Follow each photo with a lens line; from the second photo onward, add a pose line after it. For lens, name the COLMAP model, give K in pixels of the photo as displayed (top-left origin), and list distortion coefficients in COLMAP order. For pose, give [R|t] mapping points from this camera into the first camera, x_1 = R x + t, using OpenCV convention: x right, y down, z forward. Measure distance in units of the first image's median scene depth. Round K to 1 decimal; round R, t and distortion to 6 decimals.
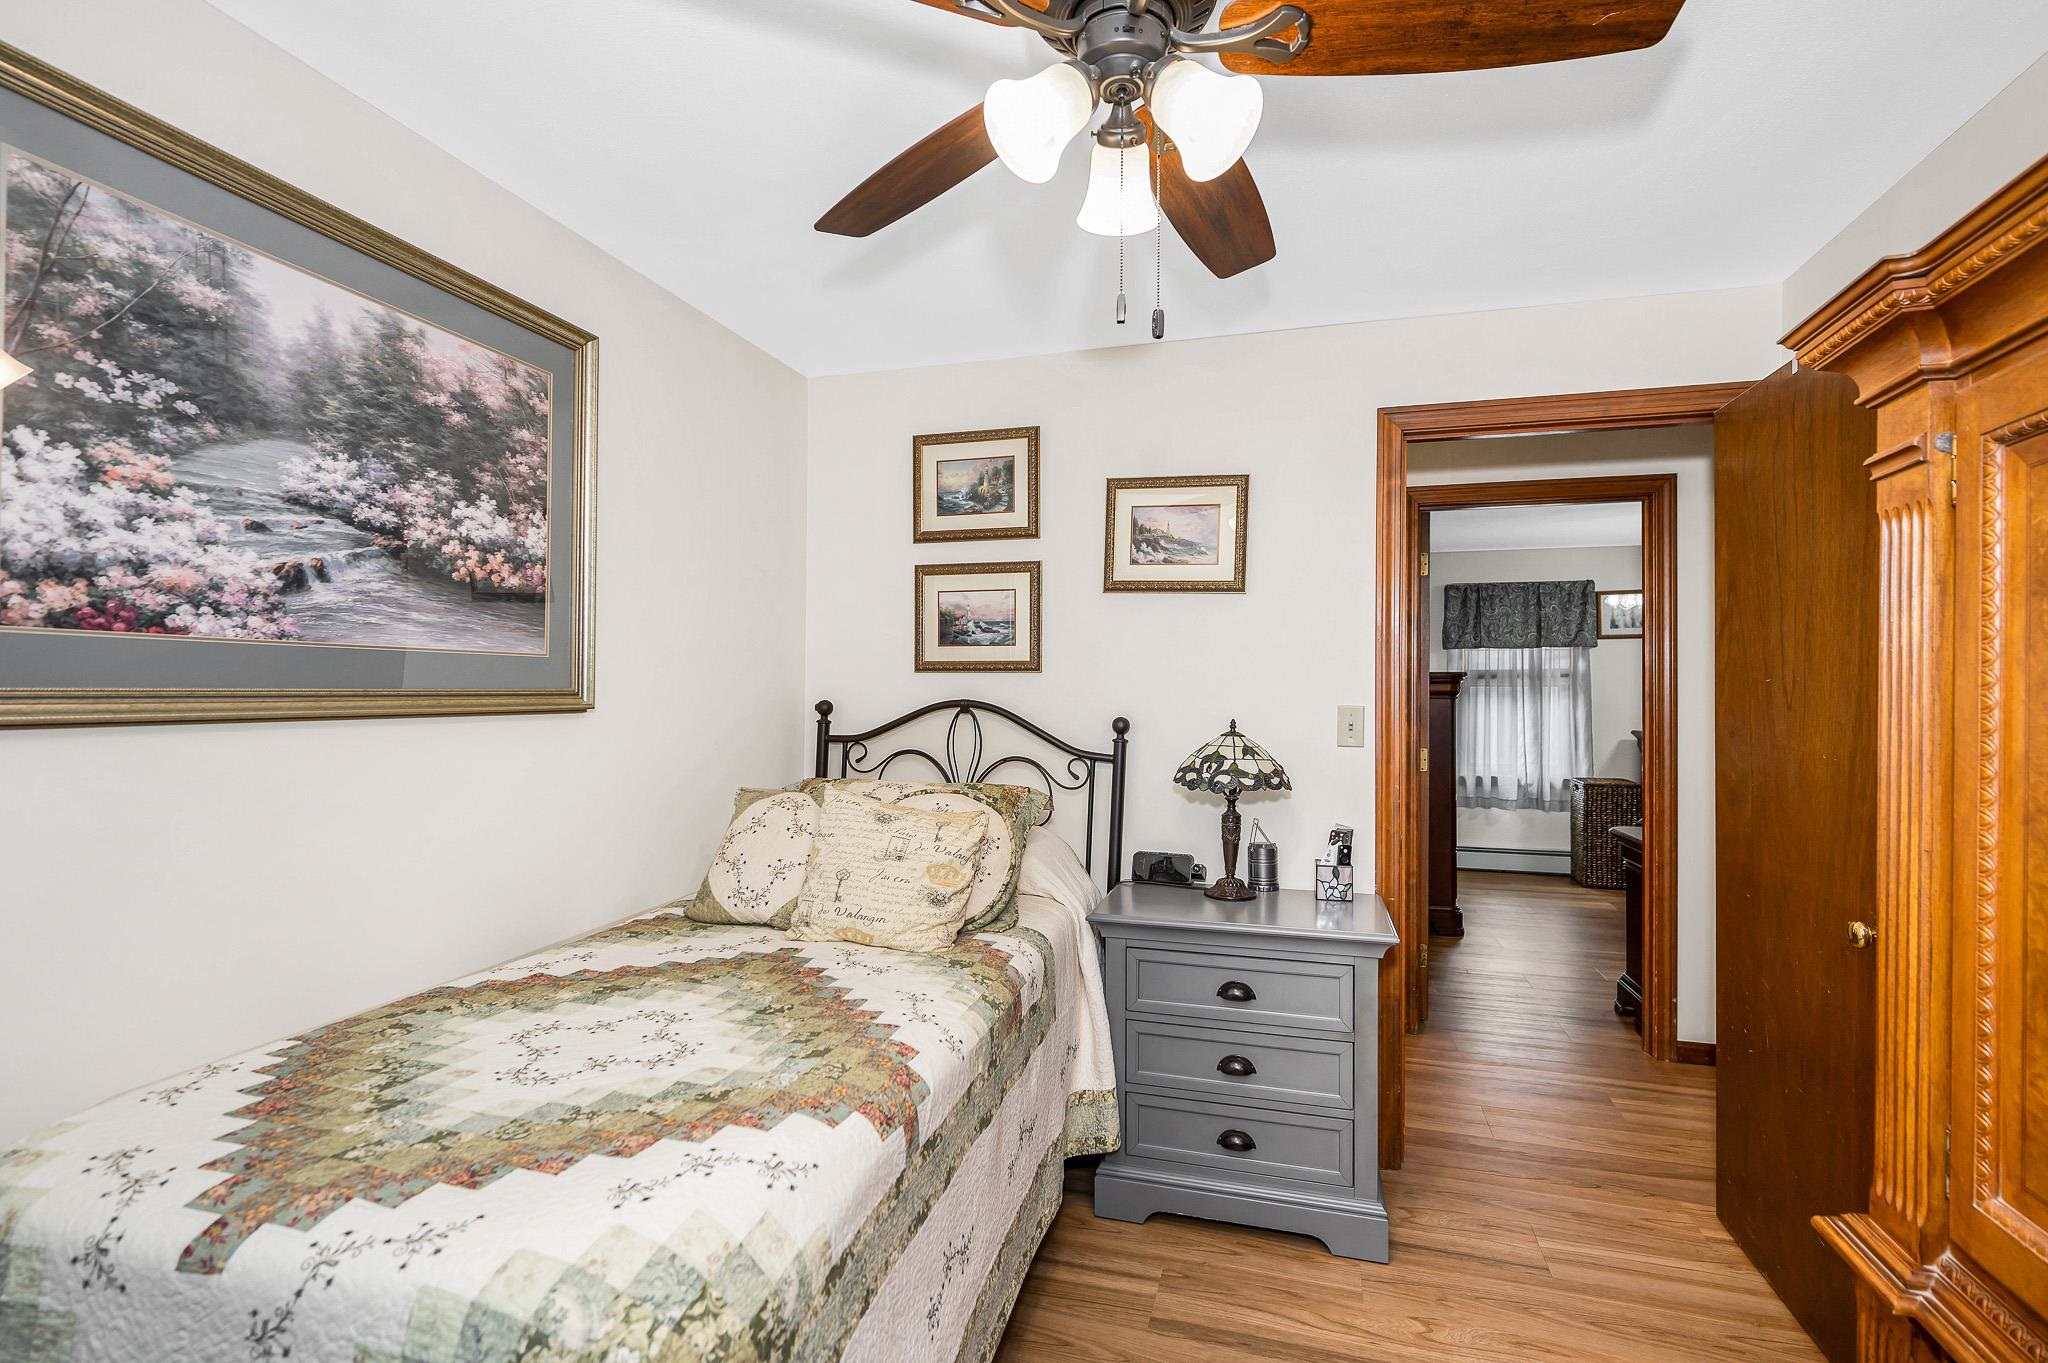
lens RADIAL K [[876.3, 0, 1032.0], [0, 876.3, 690.6], [0, 0, 1]] dist [-0.000249, -0.000901]
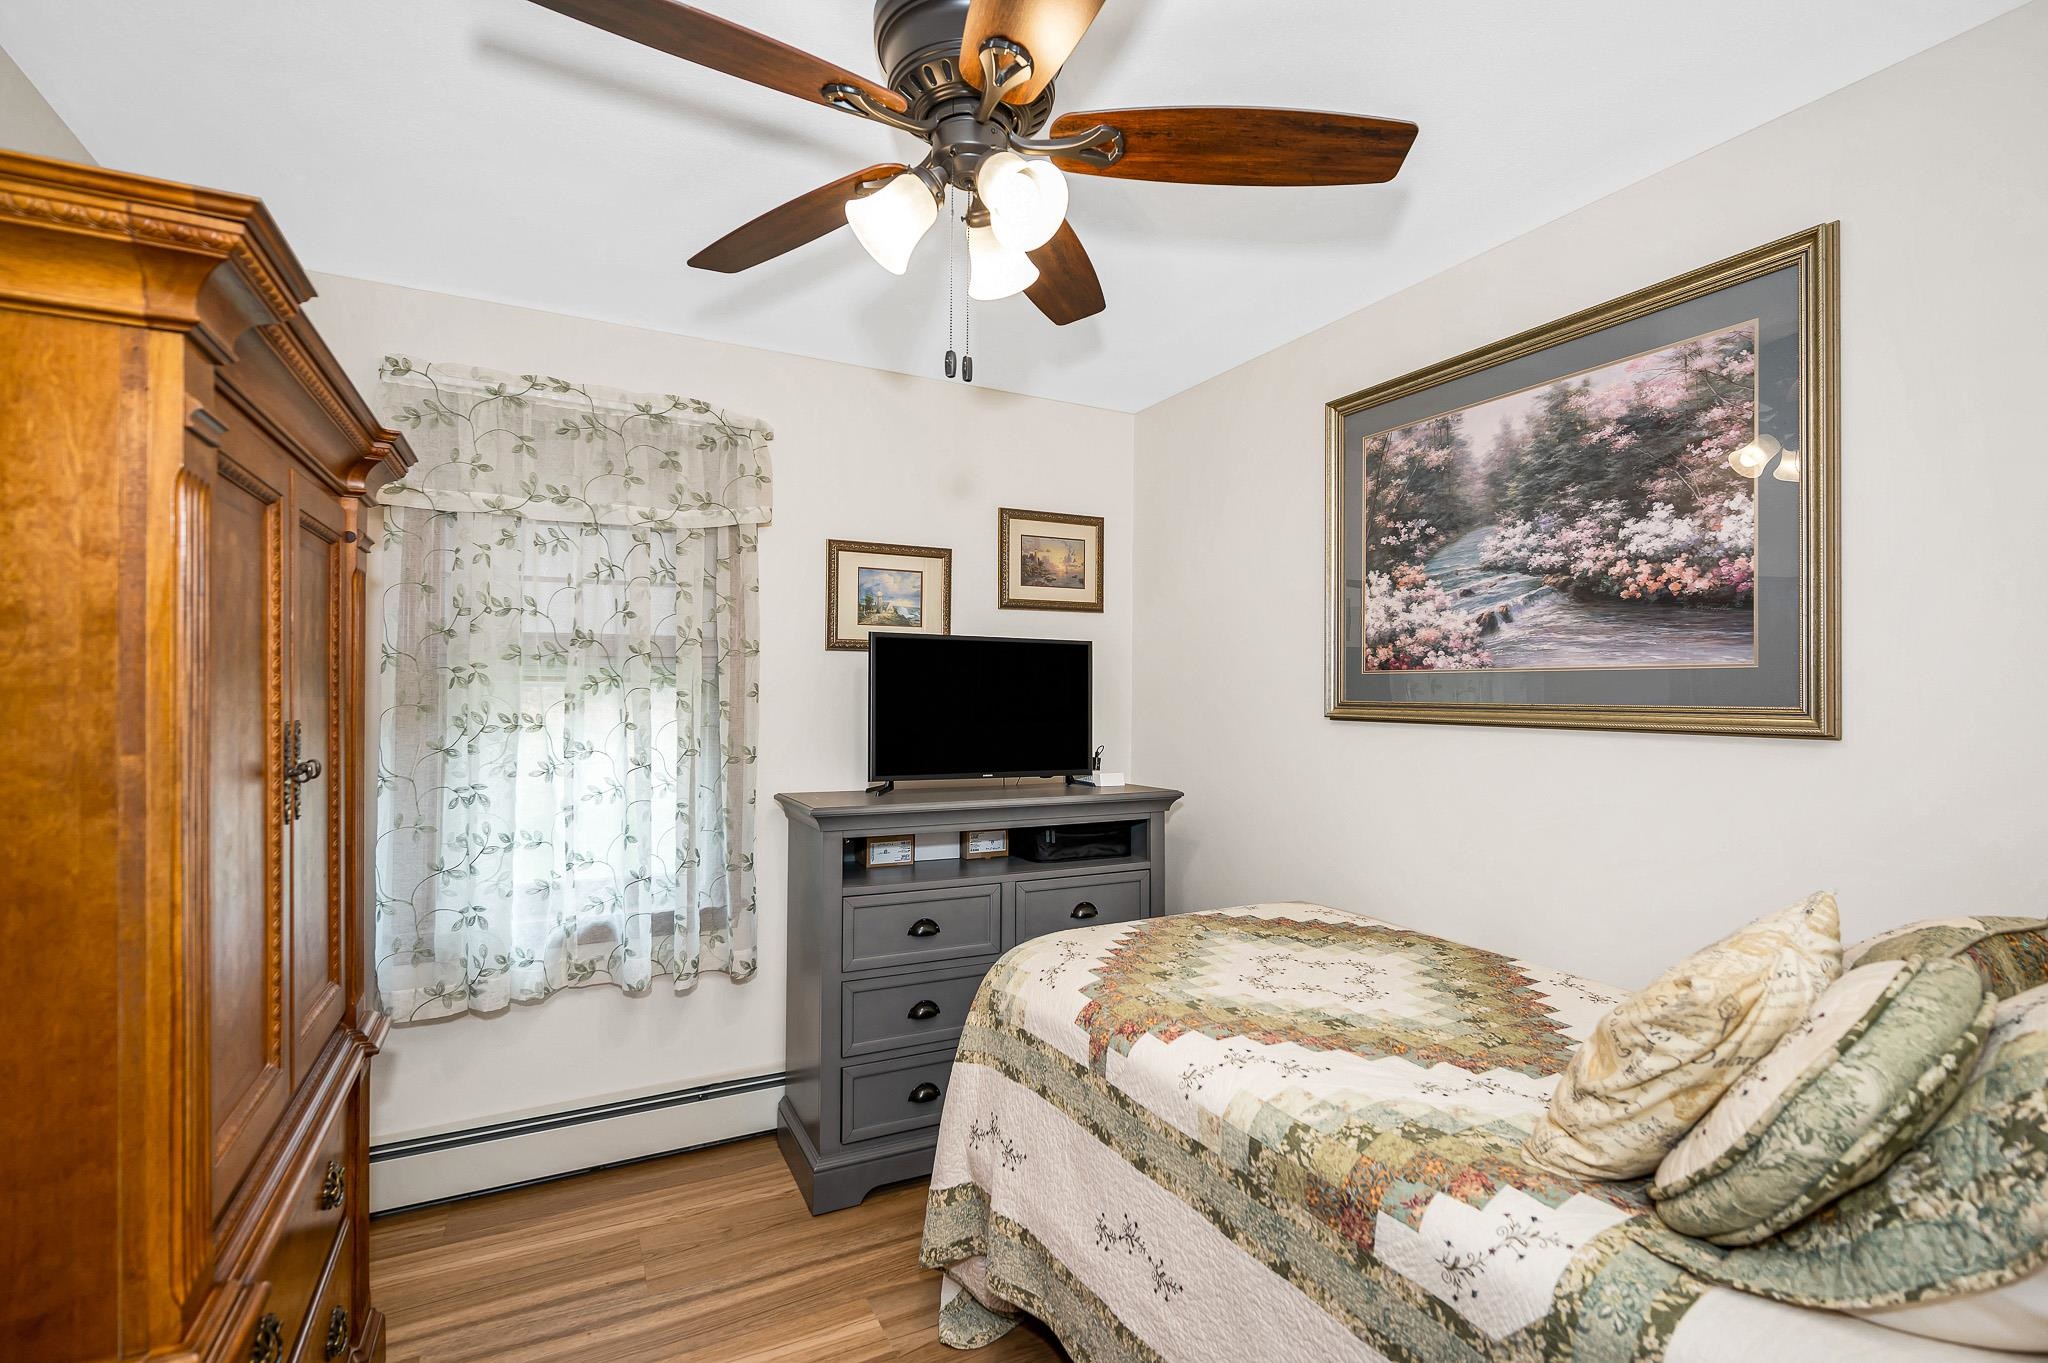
lens RADIAL K [[876.3, 0, 1012.0], [0, 876.3, 690.6], [0, 0, 1]] dist [-0.000249, -0.000901]
pose [[-0.693707, -0.016582, -0.720067, 0.673648], [-0.016048, 0.999843, -0.007564, 0.000856], [0.720079, 0.006308, -0.693864, 1.406776]]
